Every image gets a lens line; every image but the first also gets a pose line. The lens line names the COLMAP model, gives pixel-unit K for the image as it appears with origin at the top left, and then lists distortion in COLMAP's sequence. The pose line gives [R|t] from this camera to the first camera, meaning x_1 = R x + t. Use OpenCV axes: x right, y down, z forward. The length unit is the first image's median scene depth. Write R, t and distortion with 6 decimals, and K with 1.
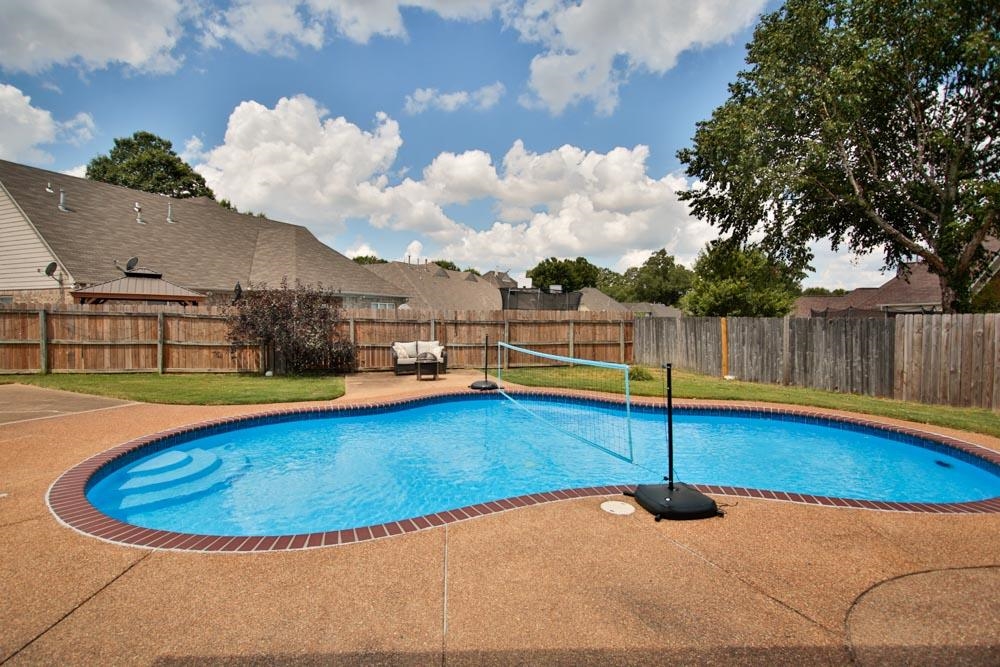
lens RADIAL K [[485.4, 0, 499.6], [0, 485.4, 315.1], [0, 0, 1]] dist [-0.000007, 0.000088]
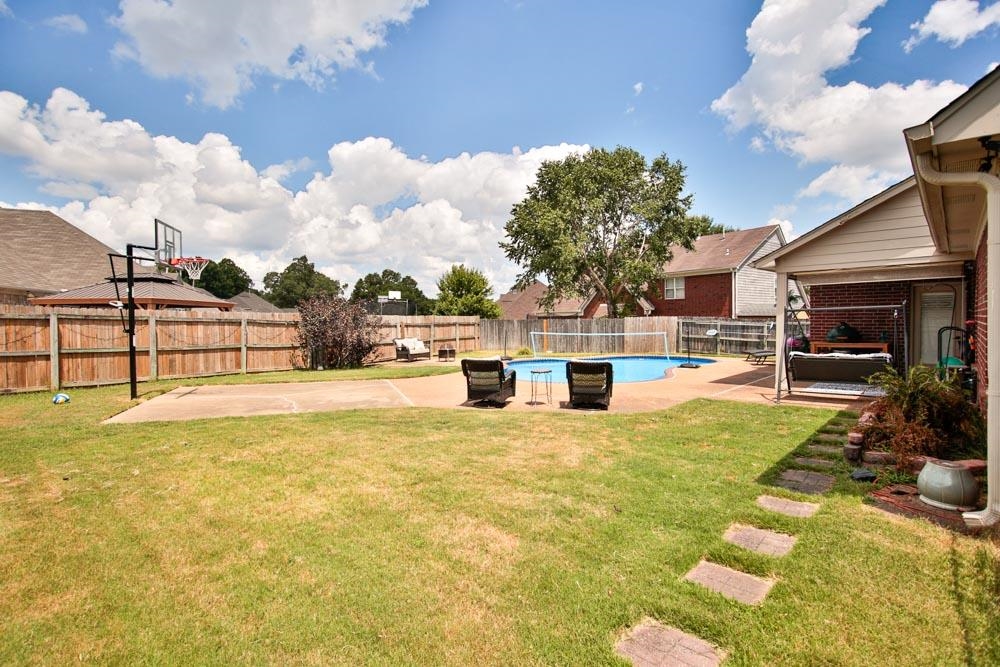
lens RADIAL K [[485.4, 0, 499.6], [0, 485.4, 315.1], [0, 0, 1]] dist [-0.000007, 0.000088]
pose [[0.705532, -0.000680, 0.708678, -1.023278], [0.008194, 0.999941, -0.007199, -0.000591], [-0.708631, 0.010886, 0.705495, -0.187066]]
